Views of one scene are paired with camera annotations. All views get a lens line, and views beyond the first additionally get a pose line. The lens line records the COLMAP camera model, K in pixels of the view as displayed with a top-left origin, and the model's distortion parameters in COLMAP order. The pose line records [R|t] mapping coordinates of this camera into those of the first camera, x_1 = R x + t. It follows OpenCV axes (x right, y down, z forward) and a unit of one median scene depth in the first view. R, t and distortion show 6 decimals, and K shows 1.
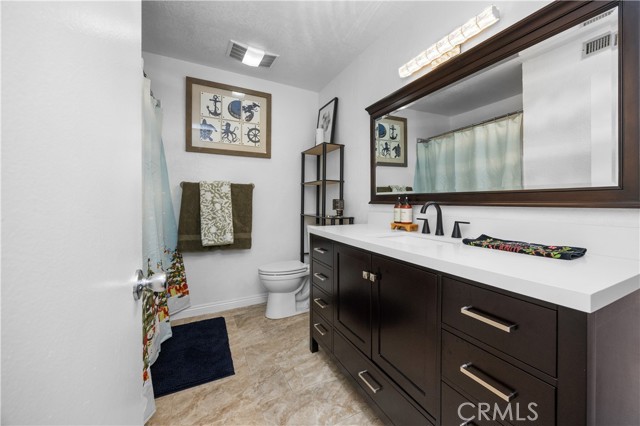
lens RADIAL K [[258.6, 0, 338.6], [0, 258.6, 202.2], [0, 0, 1]] dist [-0.001314, 0.000148]
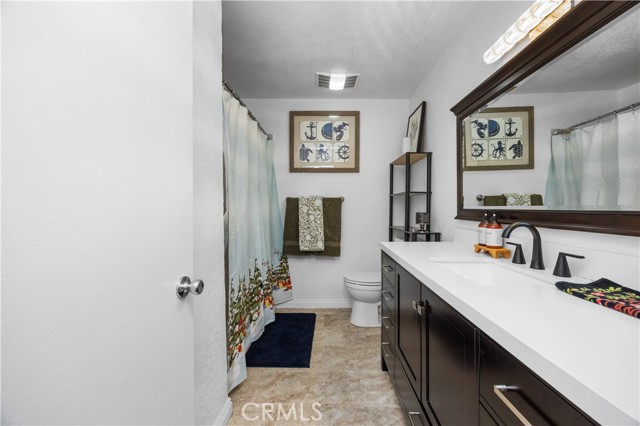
lens RADIAL K [[248.8, 0, 320.0], [0, 248.8, 209.6], [0, 0, 1]] dist [-0.001070, 0.000038]
pose [[0.864330, 0.002371, -0.502920, 0.128122], [-0.000704, 0.999994, 0.003505, -0.024710], [0.502925, -0.002676, 0.864326, 0.051610]]
